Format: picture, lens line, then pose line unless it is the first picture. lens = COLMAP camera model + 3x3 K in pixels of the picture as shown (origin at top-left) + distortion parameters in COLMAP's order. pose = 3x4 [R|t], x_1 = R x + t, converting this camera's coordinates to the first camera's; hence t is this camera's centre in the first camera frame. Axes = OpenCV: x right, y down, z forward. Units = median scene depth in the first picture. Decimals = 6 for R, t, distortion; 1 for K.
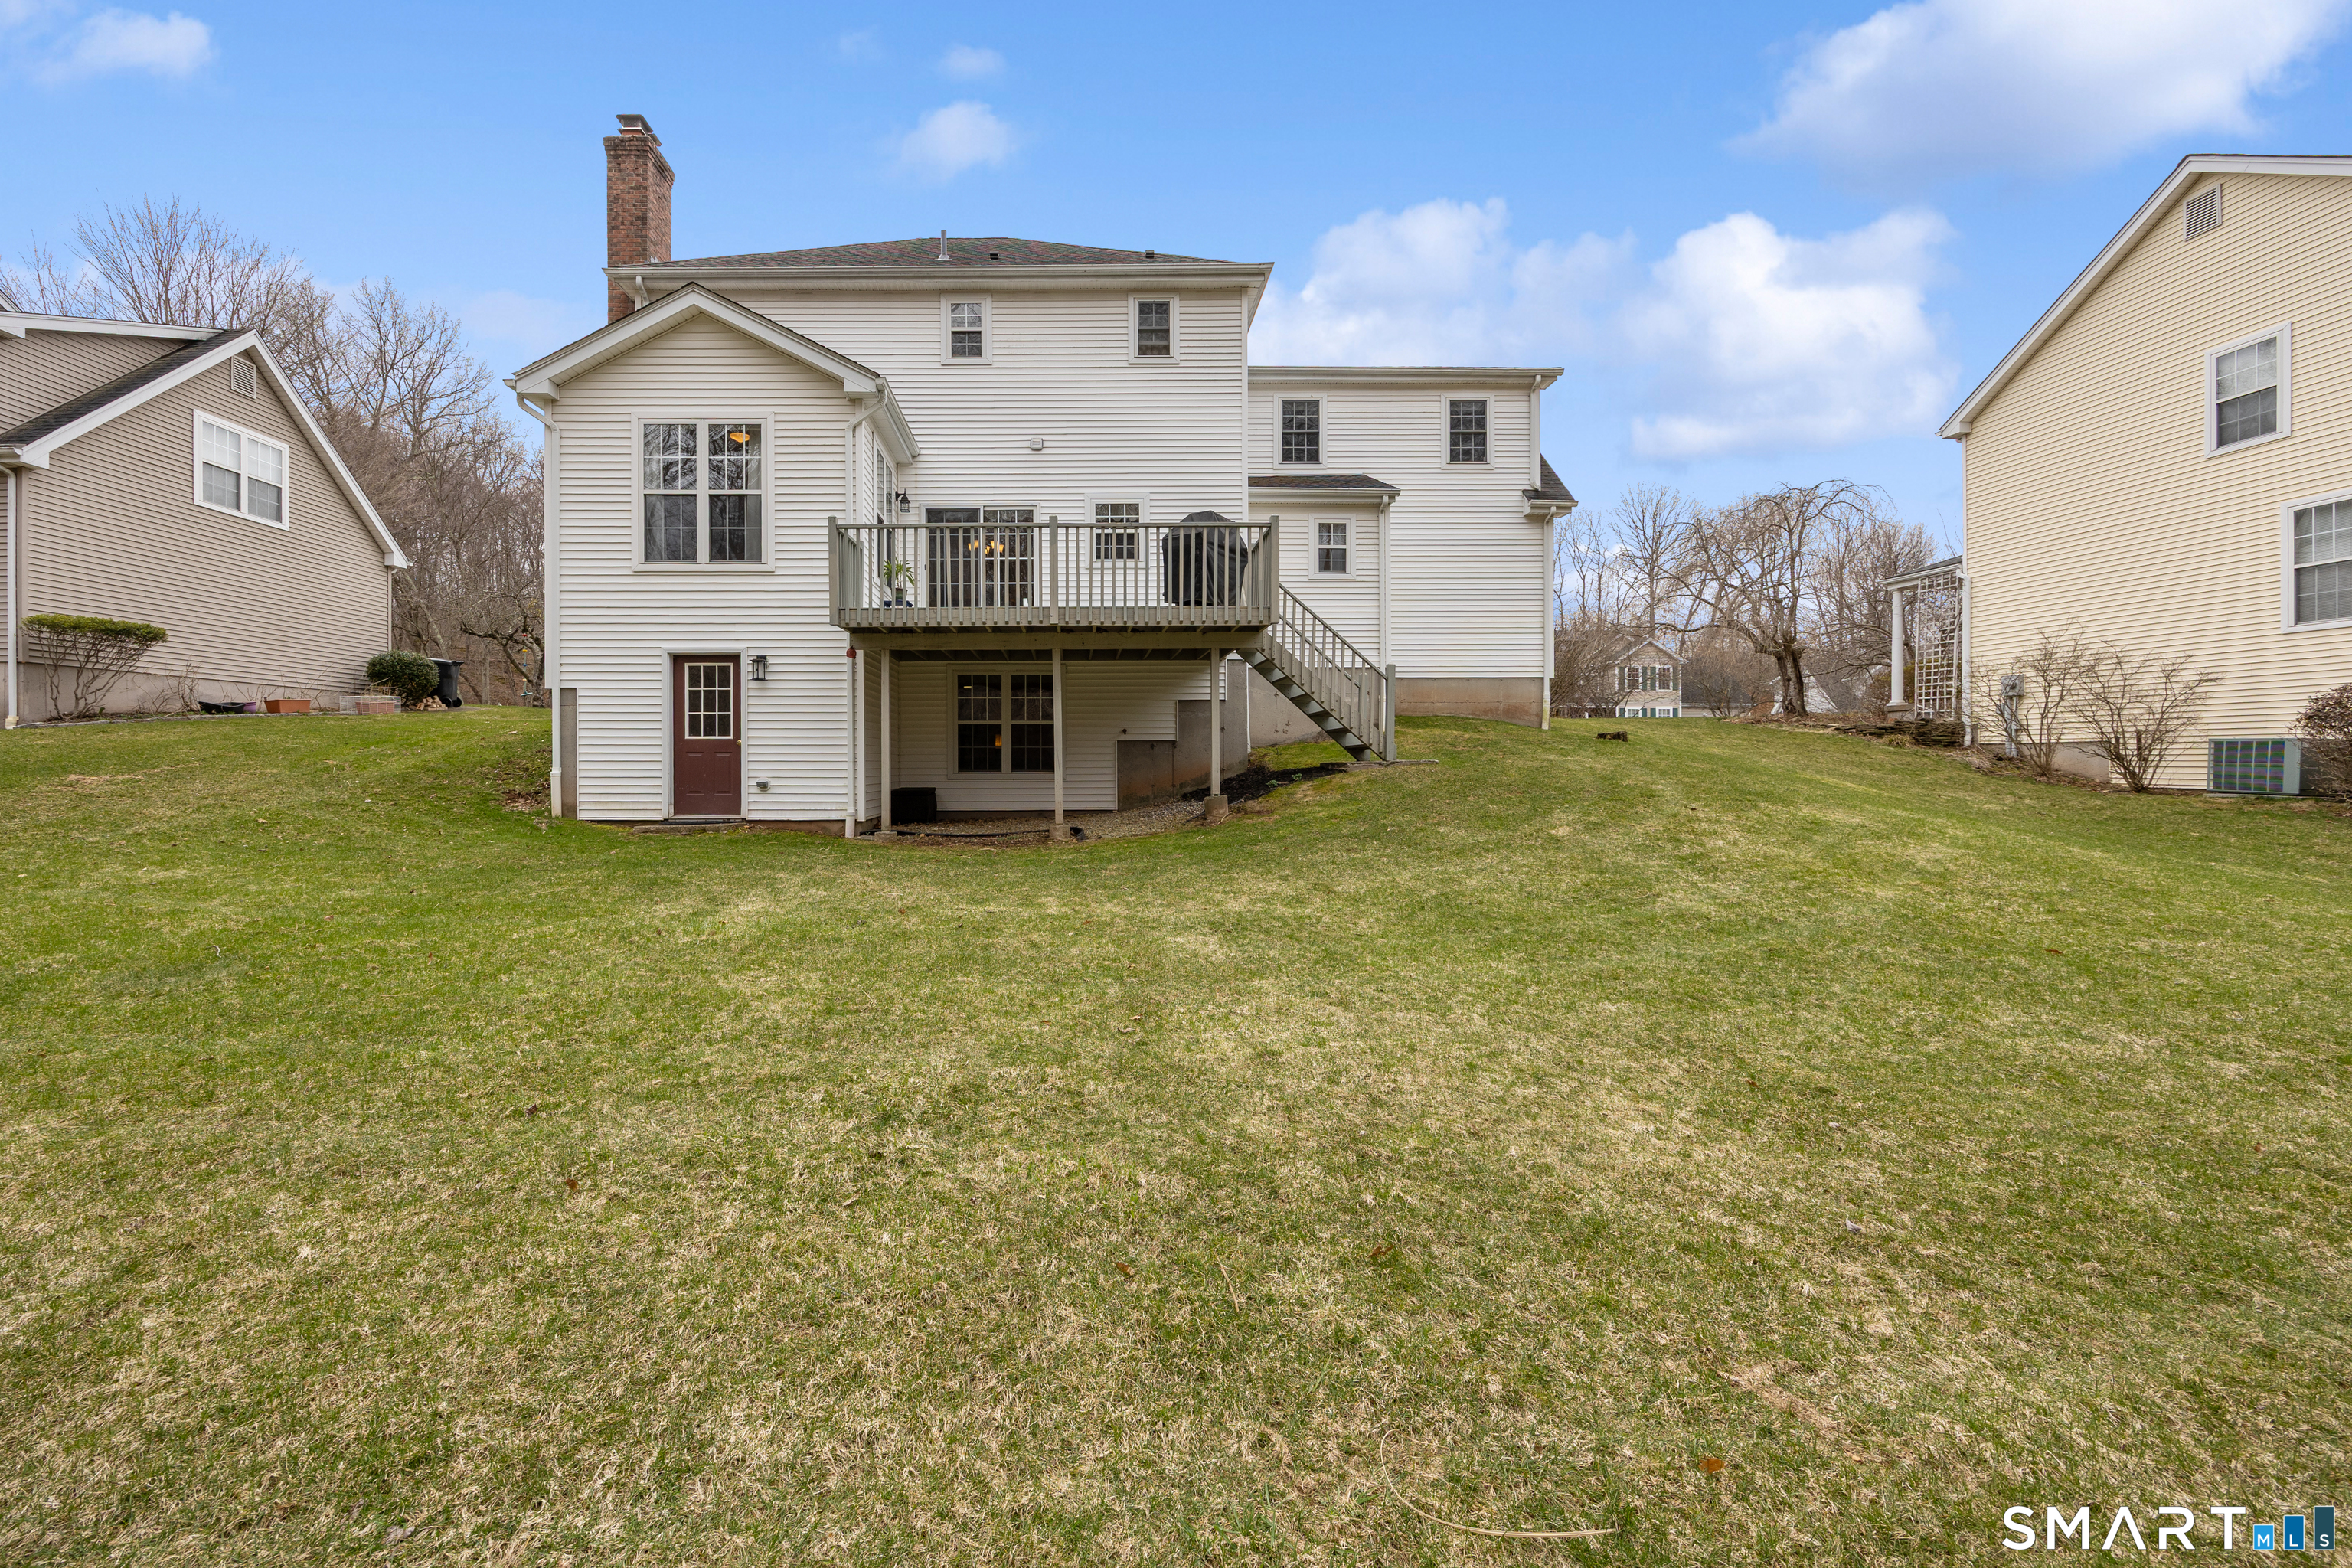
lens RADIAL K [[952.9, 0, 1184.5], [0, 952.9, 734.0], [0, 0, 1]] dist [-0.001955, -0.000239]
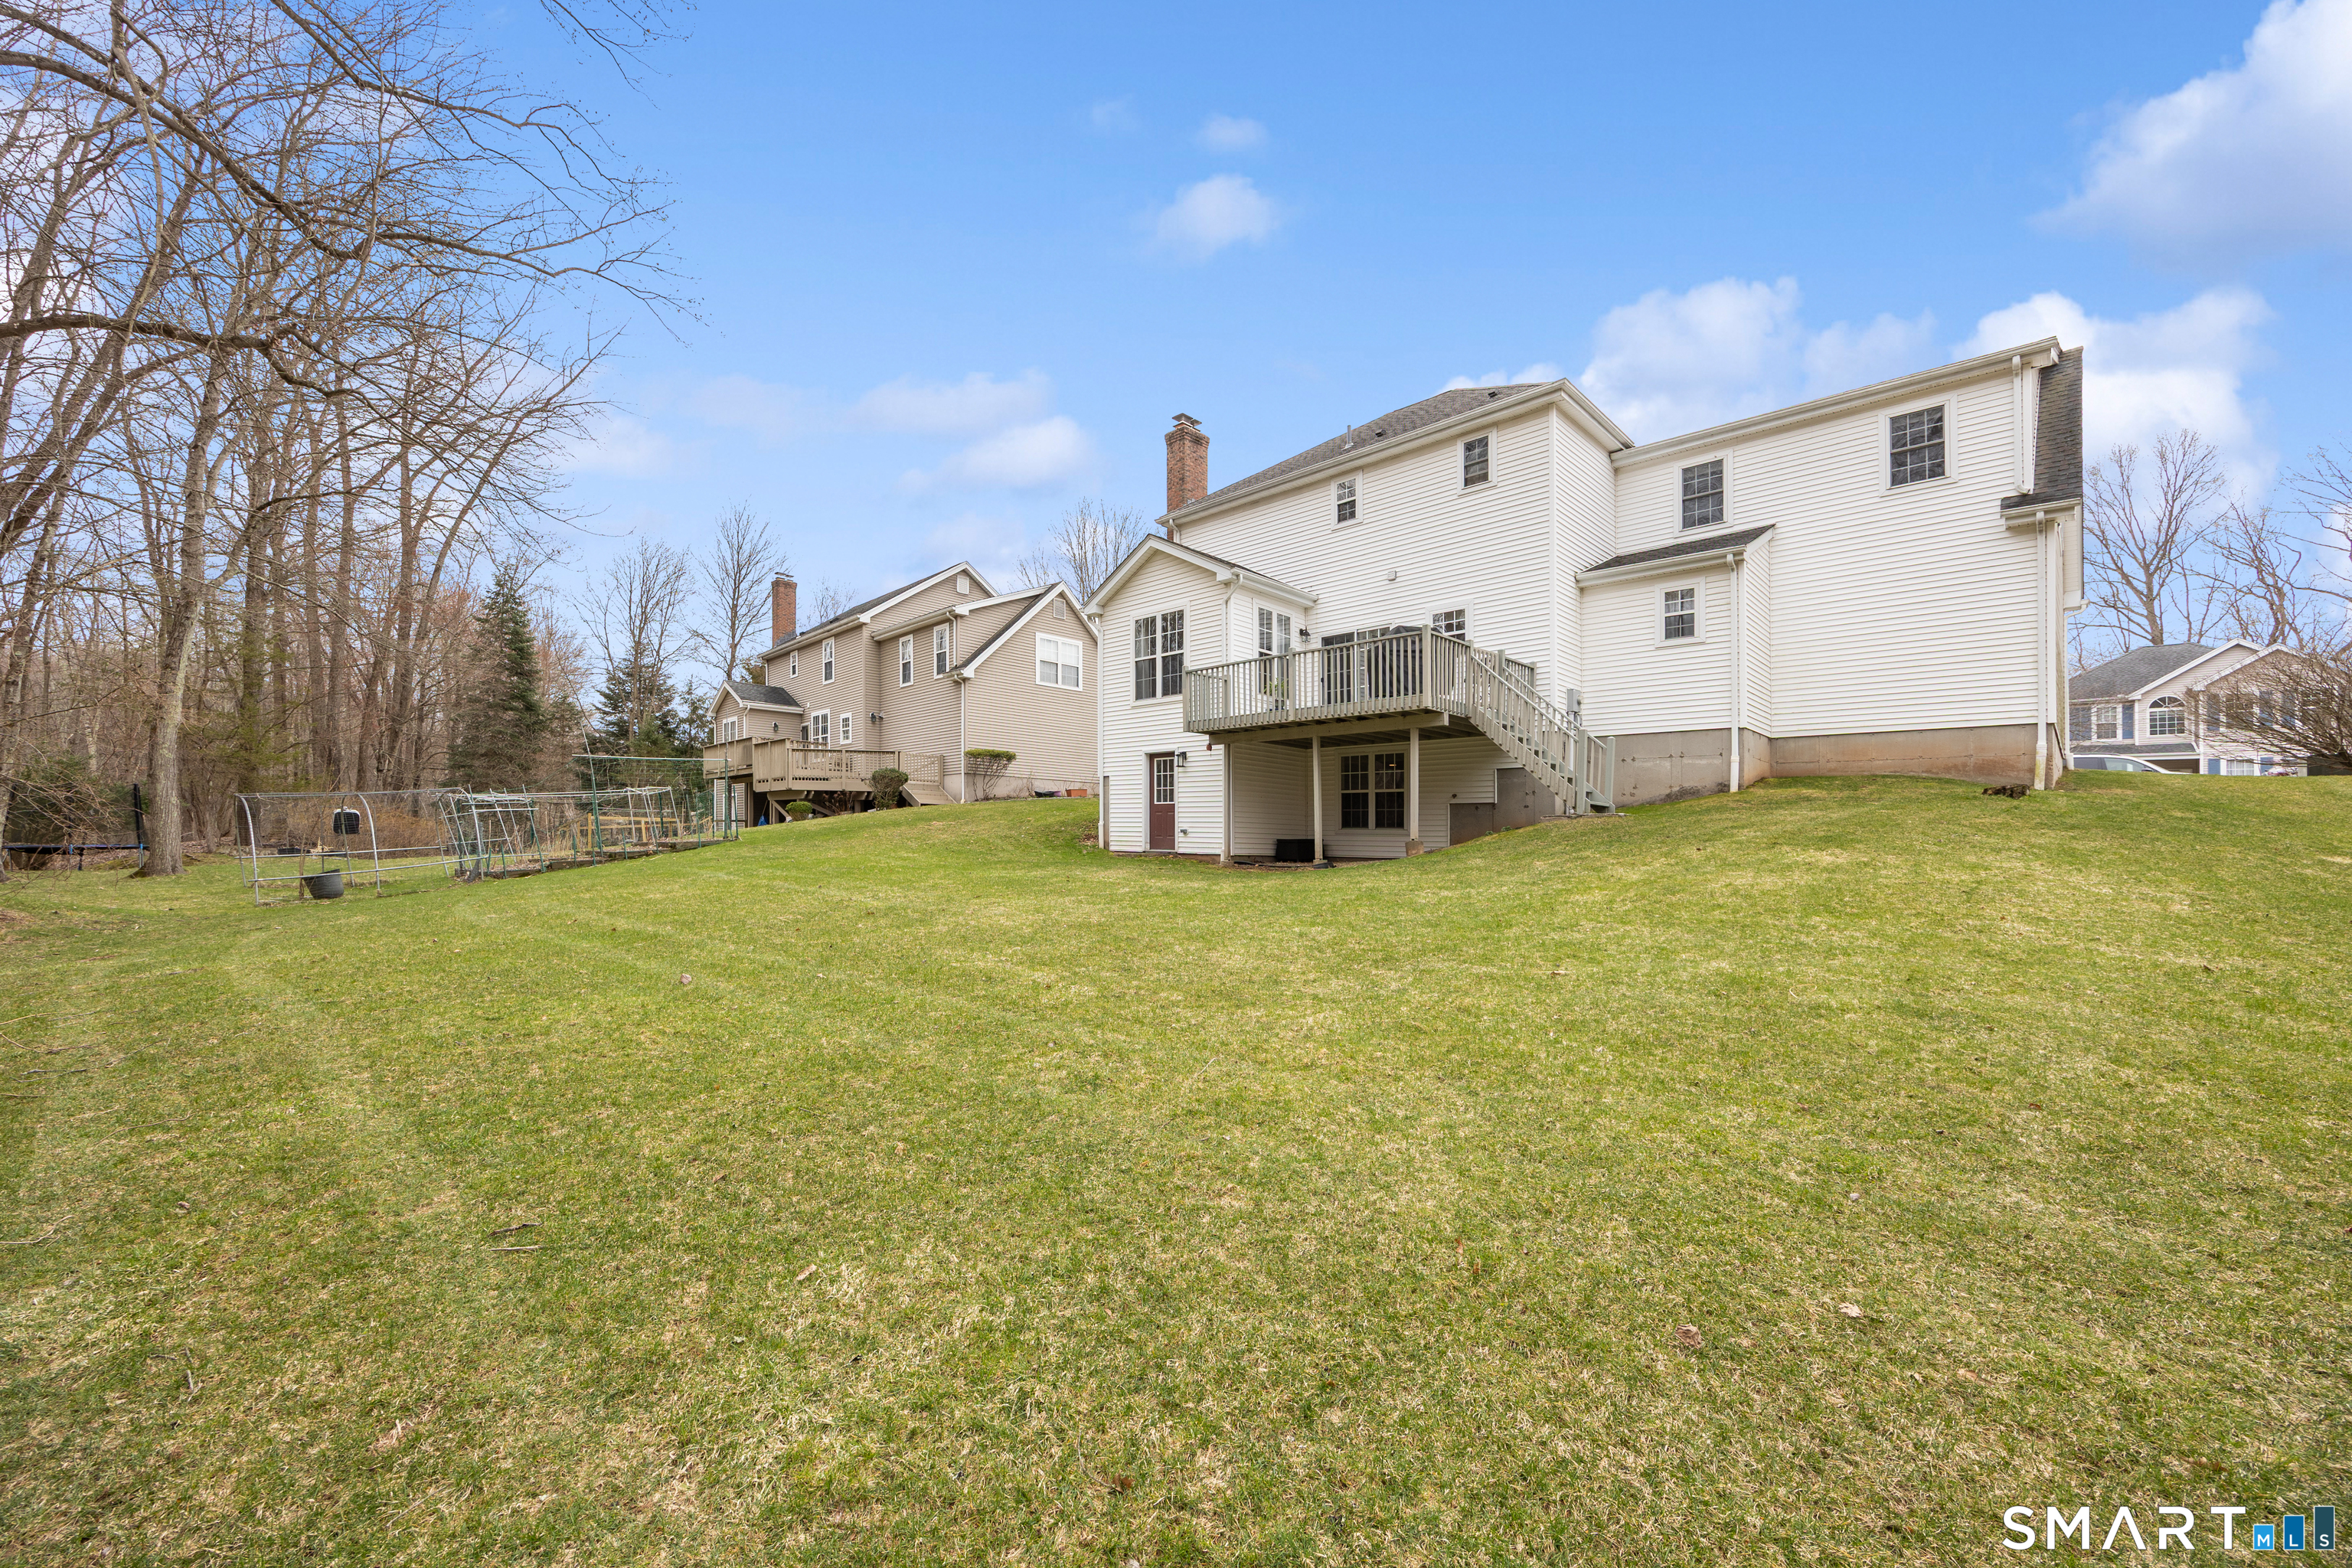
lens RADIAL K [[952.9, 0, 1174.9], [0, 952.9, 808.0], [0, 0, 1]] dist [-0.001955, -0.000239]
pose [[0.696963, -0.010869, -0.717025, 0.564153], [0.002338, 0.999914, -0.012886, 0.027503], [0.717104, 0.007305, 0.696928, -0.111532]]
